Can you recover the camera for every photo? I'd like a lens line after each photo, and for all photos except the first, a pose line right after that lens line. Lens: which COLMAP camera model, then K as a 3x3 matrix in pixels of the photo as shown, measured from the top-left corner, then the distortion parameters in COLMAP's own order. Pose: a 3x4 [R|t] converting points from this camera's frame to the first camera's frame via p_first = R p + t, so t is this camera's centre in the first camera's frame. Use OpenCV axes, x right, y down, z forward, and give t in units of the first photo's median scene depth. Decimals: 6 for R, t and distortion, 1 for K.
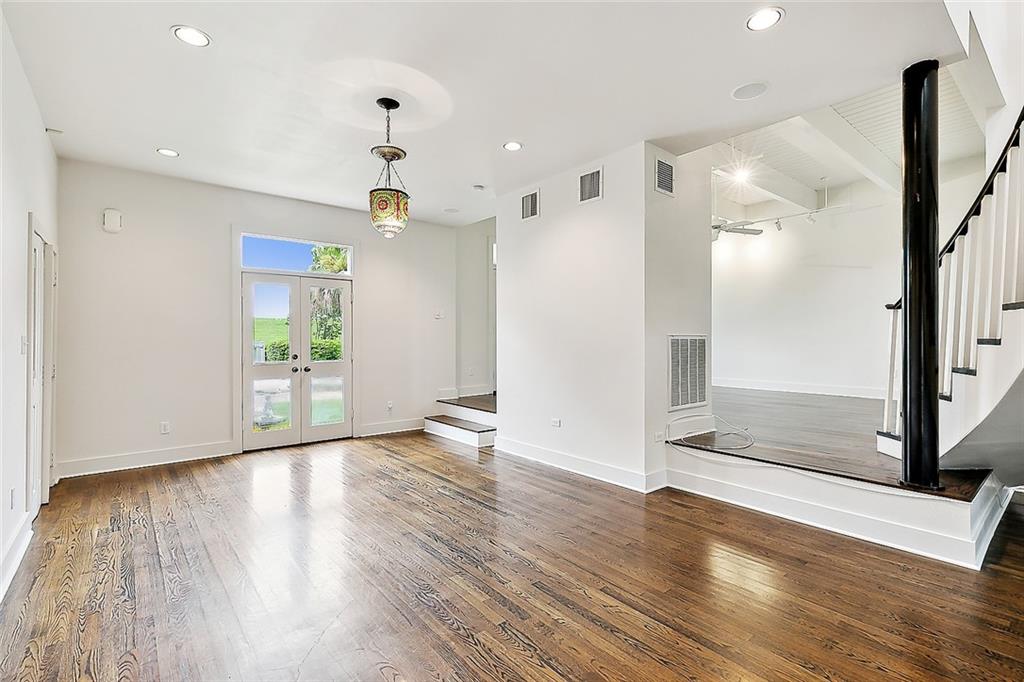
lens RADIAL K [[471.0, 0, 512.5], [0, 471.0, 339.1], [0, 0, 1]] dist [0.001394, -0.000100]
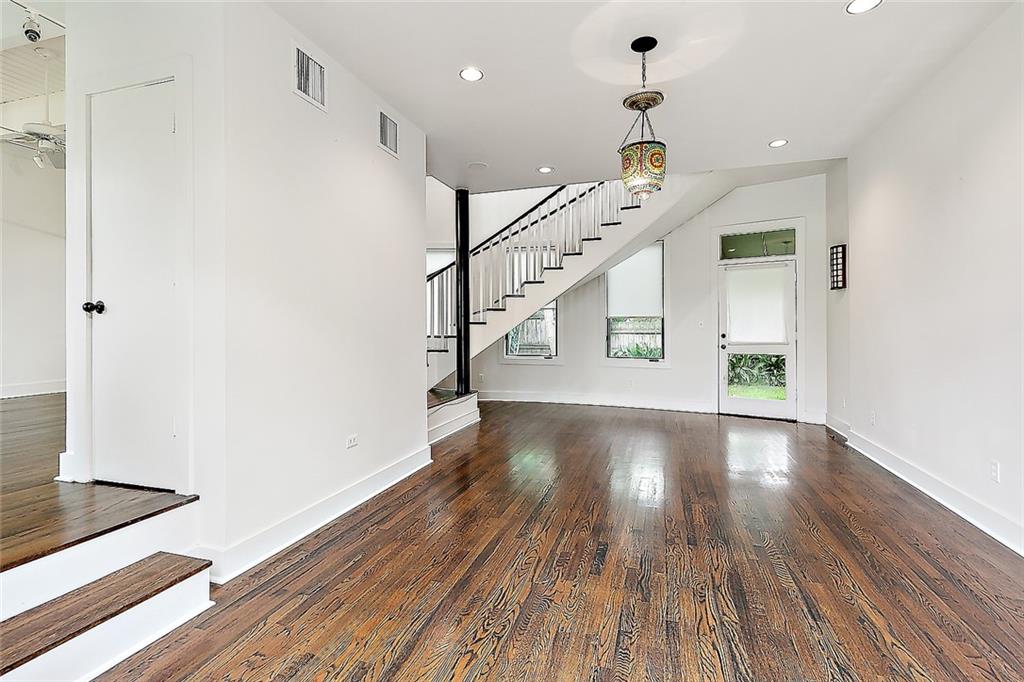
lens RADIAL K [[471.0, 0, 513.7], [0, 471.0, 333.4], [0, 0, 1]] dist [0.001394, -0.000100]
pose [[-0.537801, -0.011883, 0.842988, -0.645356], [0.005402, 0.999832, 0.017540, 0.013008], [-0.843055, 0.013986, -0.537646, 1.256830]]
